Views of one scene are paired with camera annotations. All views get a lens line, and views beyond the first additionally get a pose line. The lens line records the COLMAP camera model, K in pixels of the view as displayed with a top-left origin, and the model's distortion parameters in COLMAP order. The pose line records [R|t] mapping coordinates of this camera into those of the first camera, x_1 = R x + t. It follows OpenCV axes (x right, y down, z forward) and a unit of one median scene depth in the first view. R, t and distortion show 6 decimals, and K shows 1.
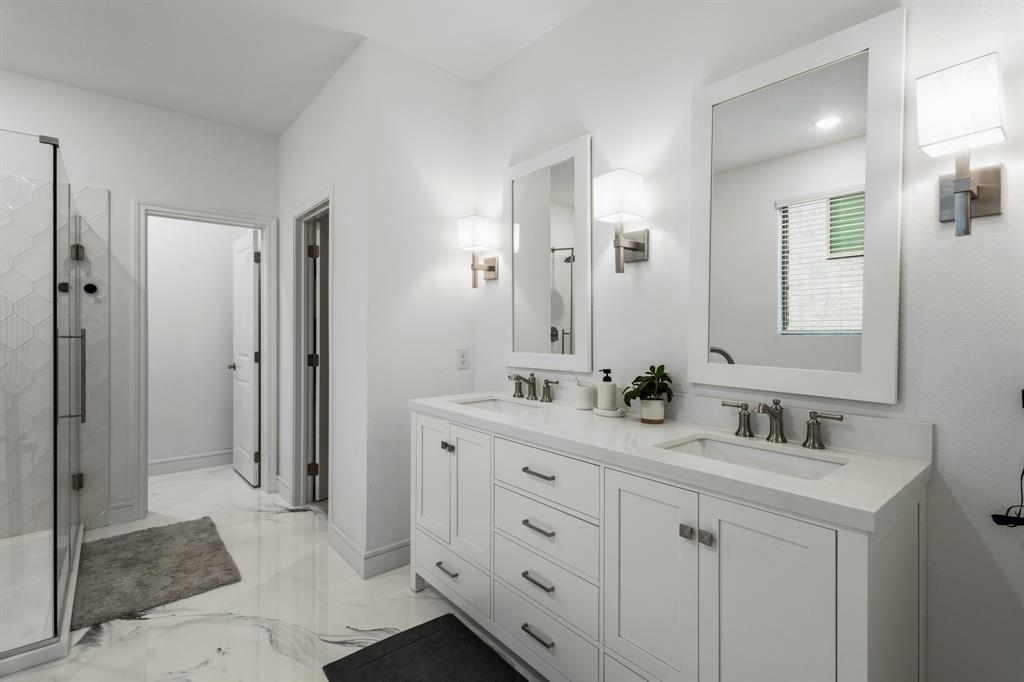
lens RADIAL K [[470.1, 0, 515.8], [0, 470.1, 336.0], [0, 0, 1]] dist [-0.002205, -0.001412]
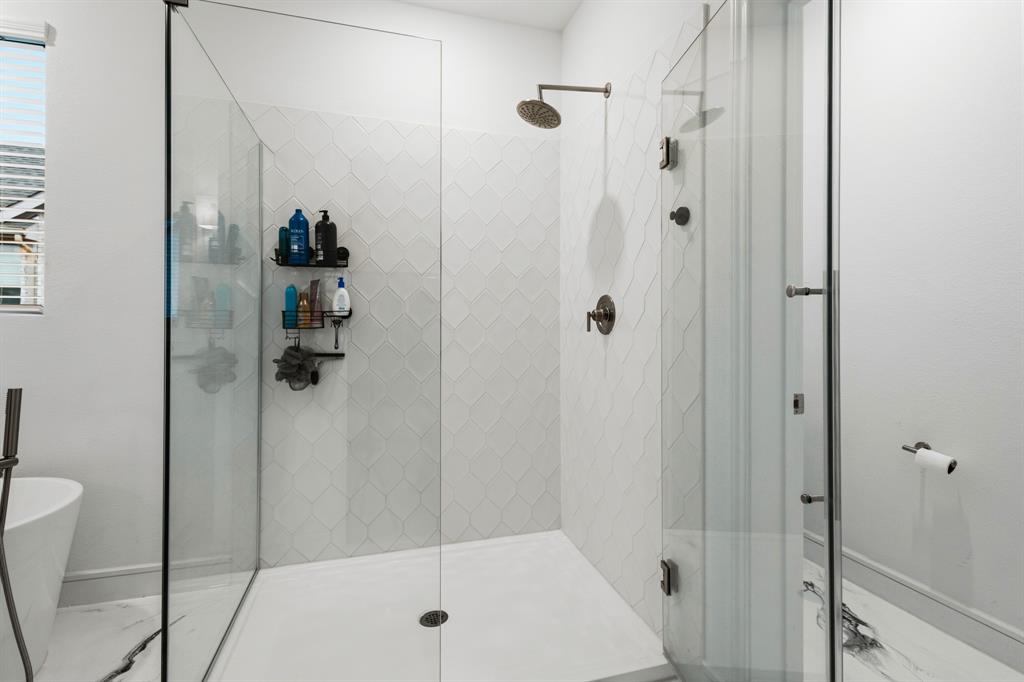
lens RADIAL K [[470.1, 0, 519.5], [0, 470.1, 324.9], [0, 0, 1]] dist [-0.002205, -0.001412]
pose [[-0.391704, -0.000428, -0.920091, -0.370787], [-0.006042, 0.999980, 0.002107, 0.021442], [0.920071, 0.006384, -0.391699, 1.089799]]
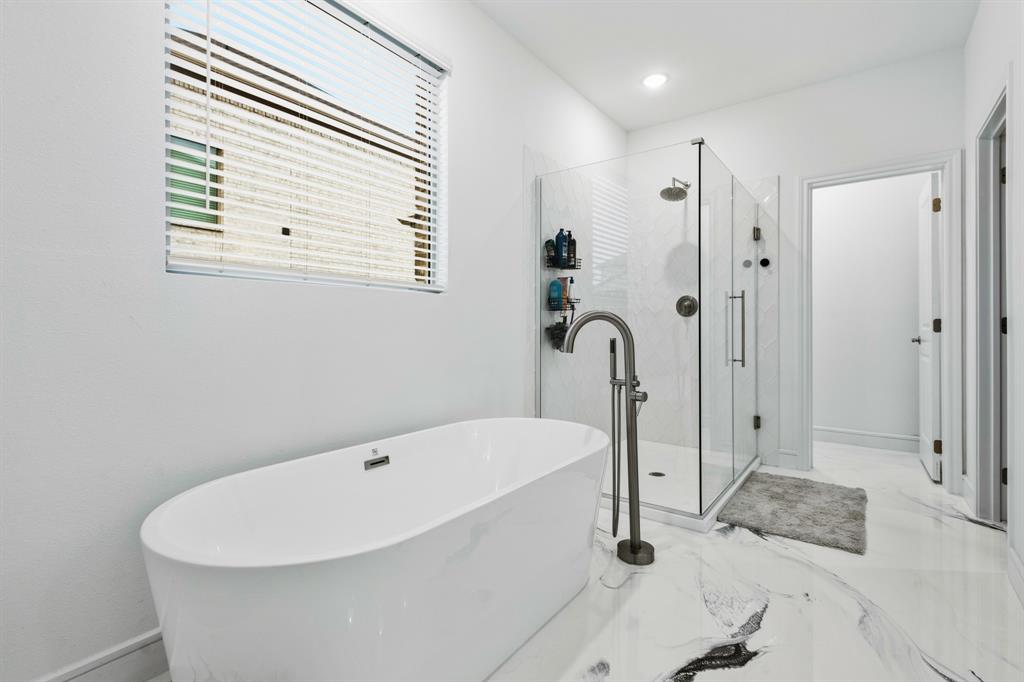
lens RADIAL K [[470.1, 0, 517.3], [0, 470.1, 332.9], [0, 0, 1]] dist [-0.002205, -0.001412]
pose [[0.219471, 0.005146, -0.975605, 0.130066], [-0.005941, 0.999975, 0.003938, 0.081191], [0.975601, 0.004932, 0.219496, 0.128163]]
